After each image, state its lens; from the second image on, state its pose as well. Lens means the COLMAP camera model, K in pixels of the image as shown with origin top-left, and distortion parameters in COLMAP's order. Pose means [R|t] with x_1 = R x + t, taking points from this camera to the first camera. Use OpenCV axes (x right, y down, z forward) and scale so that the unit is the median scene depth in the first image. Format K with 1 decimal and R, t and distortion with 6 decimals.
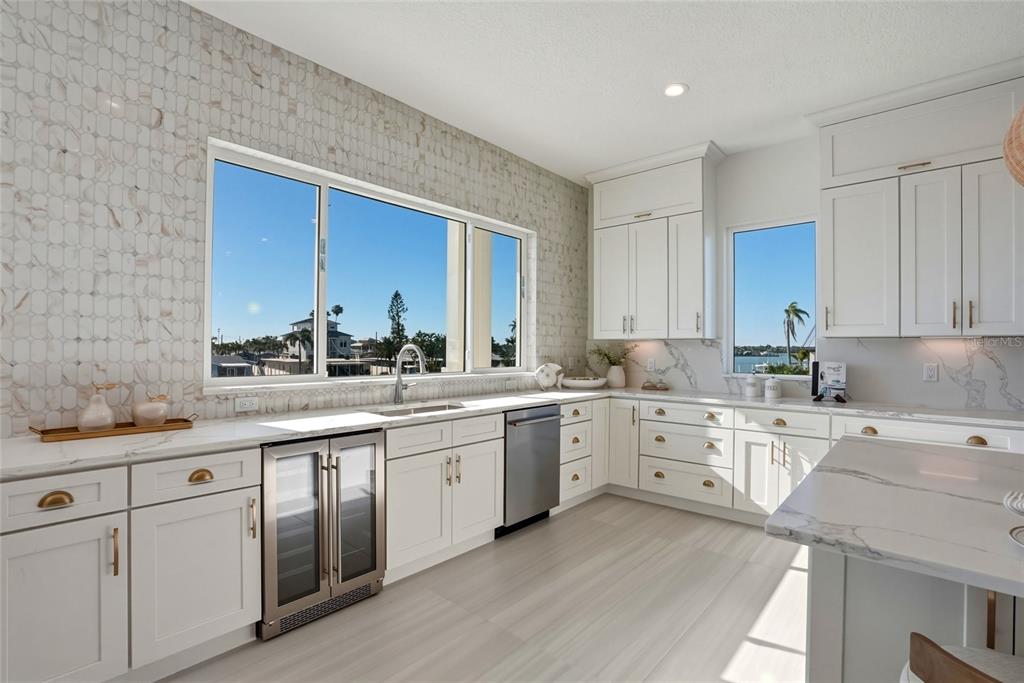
lens RADIAL K [[474.3, 0, 514.1], [0, 474.3, 345.3], [0, 0, 1]] dist [-0.073093, 0.023692]
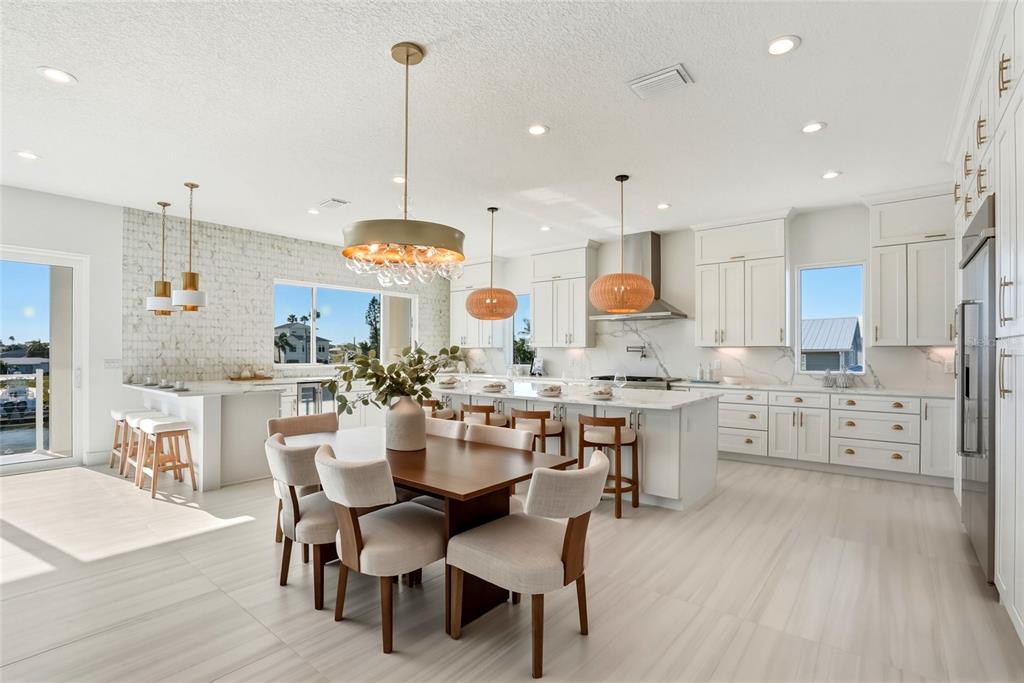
lens RADIAL K [[474.3, 0, 514.1], [0, 474.3, 345.3], [0, 0, 1]] dist [-0.073093, 0.023692]
pose [[0.999179, -0.004473, 0.040255, 0.519175], [0.004793, 0.999958, -0.007873, -0.008547], [-0.040218, 0.008059, 0.999158, -1.437682]]
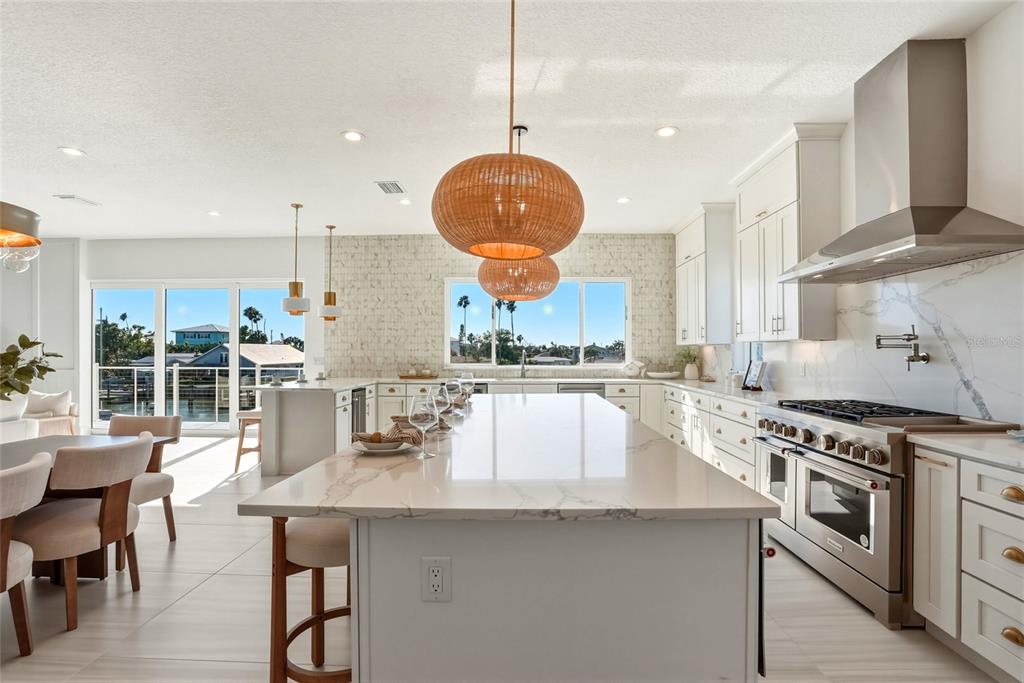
lens RADIAL K [[474.3, 0, 514.1], [0, 474.3, 345.3], [0, 0, 1]] dist [-0.073093, 0.023692]
pose [[0.643479, -0.017968, -0.765253, 1.362776], [0.009528, 0.999835, -0.015464, 0.007836], [0.765404, 0.002659, 0.643544, -0.413460]]
